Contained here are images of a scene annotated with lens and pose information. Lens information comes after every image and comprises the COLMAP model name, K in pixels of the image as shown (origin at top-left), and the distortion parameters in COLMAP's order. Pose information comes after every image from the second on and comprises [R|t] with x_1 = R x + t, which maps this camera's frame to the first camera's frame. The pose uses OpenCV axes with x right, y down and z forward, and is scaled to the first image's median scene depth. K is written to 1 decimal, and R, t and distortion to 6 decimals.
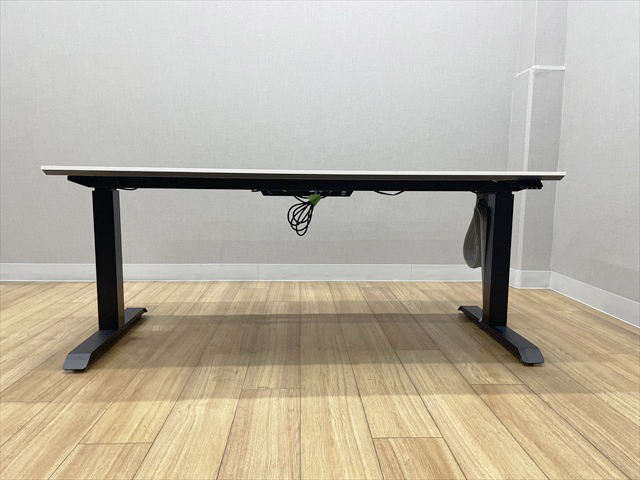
lens RADIAL K [[485.3, 0, 320.9], [0, 485.3, 237.5], [0, 0, 1]] dist [0.058991, -0.073315]
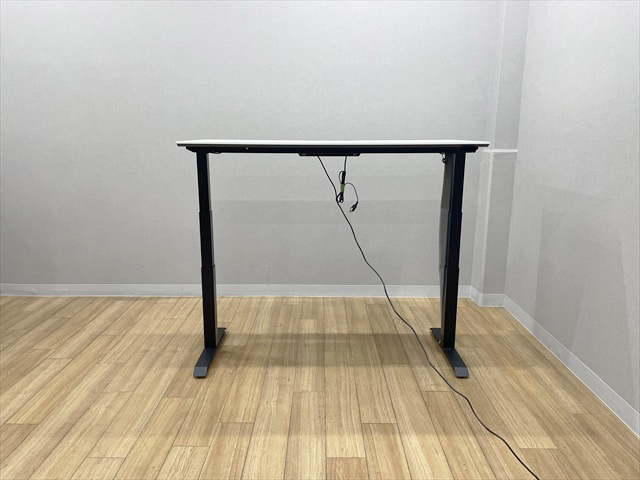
lens RADIAL K [[485.3, 0, 315.0], [0, 485.3, 228.3], [0, 0, 1]] dist [0.058991, -0.073315]
pose [[0.998322, 0.002586, -0.057846, 0.017899], [0.002039, 0.996812, 0.079765, -0.341218], [0.057868, -0.079749, 0.995134, -0.588475]]
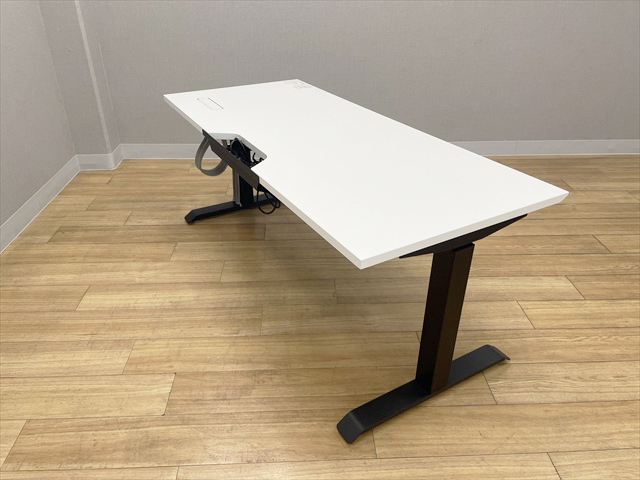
lens RADIAL K [[485.3, 0, 319.8], [0, 485.3, 236.8], [0, 0, 1]] dist [0.058991, -0.073315]
pose [[0.007051, -0.518794, 0.854870, -0.936564], [0.114303, 0.849706, 0.514718, -0.424903], [-0.993421, 0.094085, 0.065291, 0.713326]]
